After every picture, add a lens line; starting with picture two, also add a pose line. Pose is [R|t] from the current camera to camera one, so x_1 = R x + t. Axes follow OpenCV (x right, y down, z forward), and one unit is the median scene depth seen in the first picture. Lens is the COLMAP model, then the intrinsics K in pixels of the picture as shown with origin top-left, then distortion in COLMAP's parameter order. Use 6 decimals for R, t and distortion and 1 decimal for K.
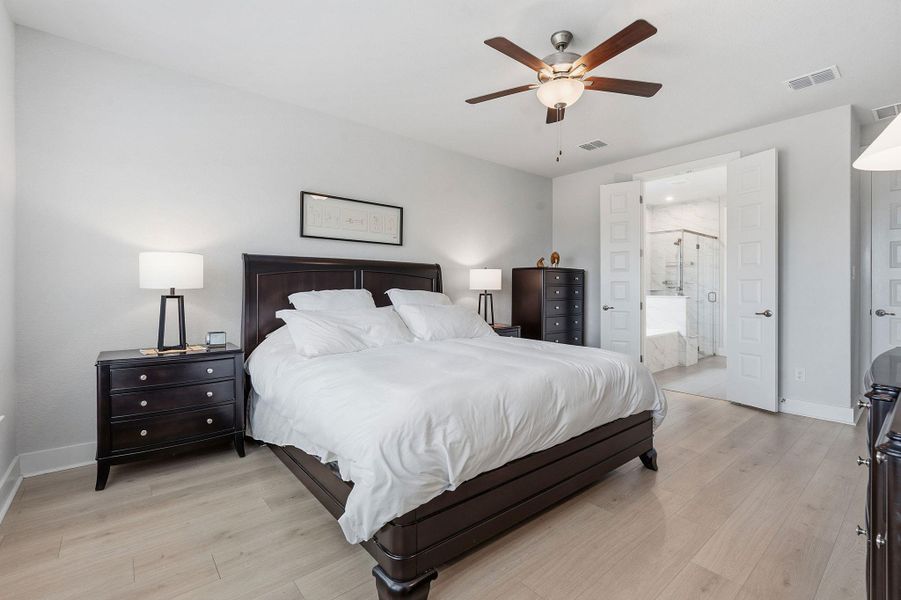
lens RADIAL K [[399.7, 0, 451.7], [0, 399.7, 289.6], [0, 0, 1]] dist [-0.001666, -0.000047]
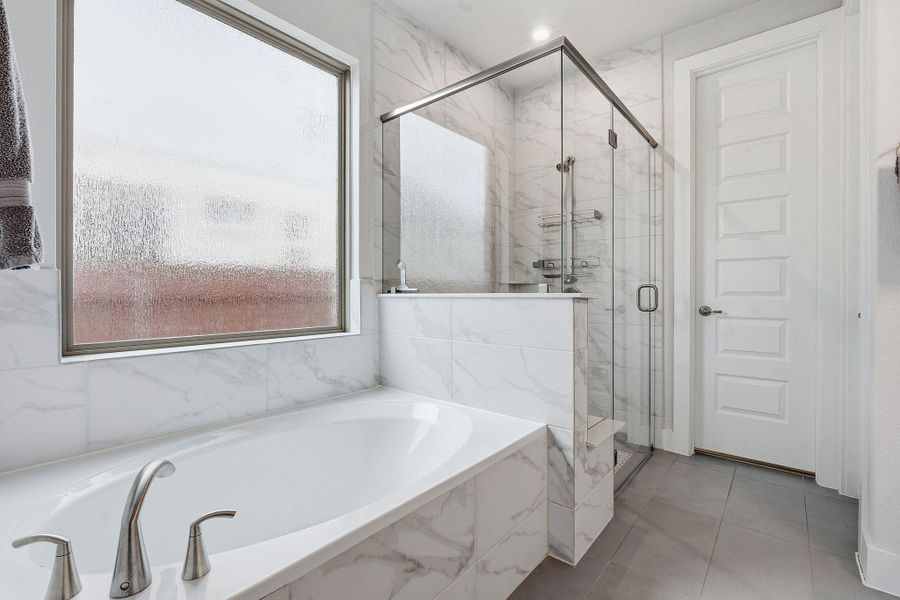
lens RADIAL K [[400.6, 0, 451.4], [0, 400.6, 297.7], [0, 0, 1]] dist [-0.005192, -0.000309]
pose [[0.984006, -0.006872, 0.178000, 0.396029], [0.006158, 0.999971, 0.004563, 0.015455], [-0.178027, -0.003394, 0.984020, 0.649406]]
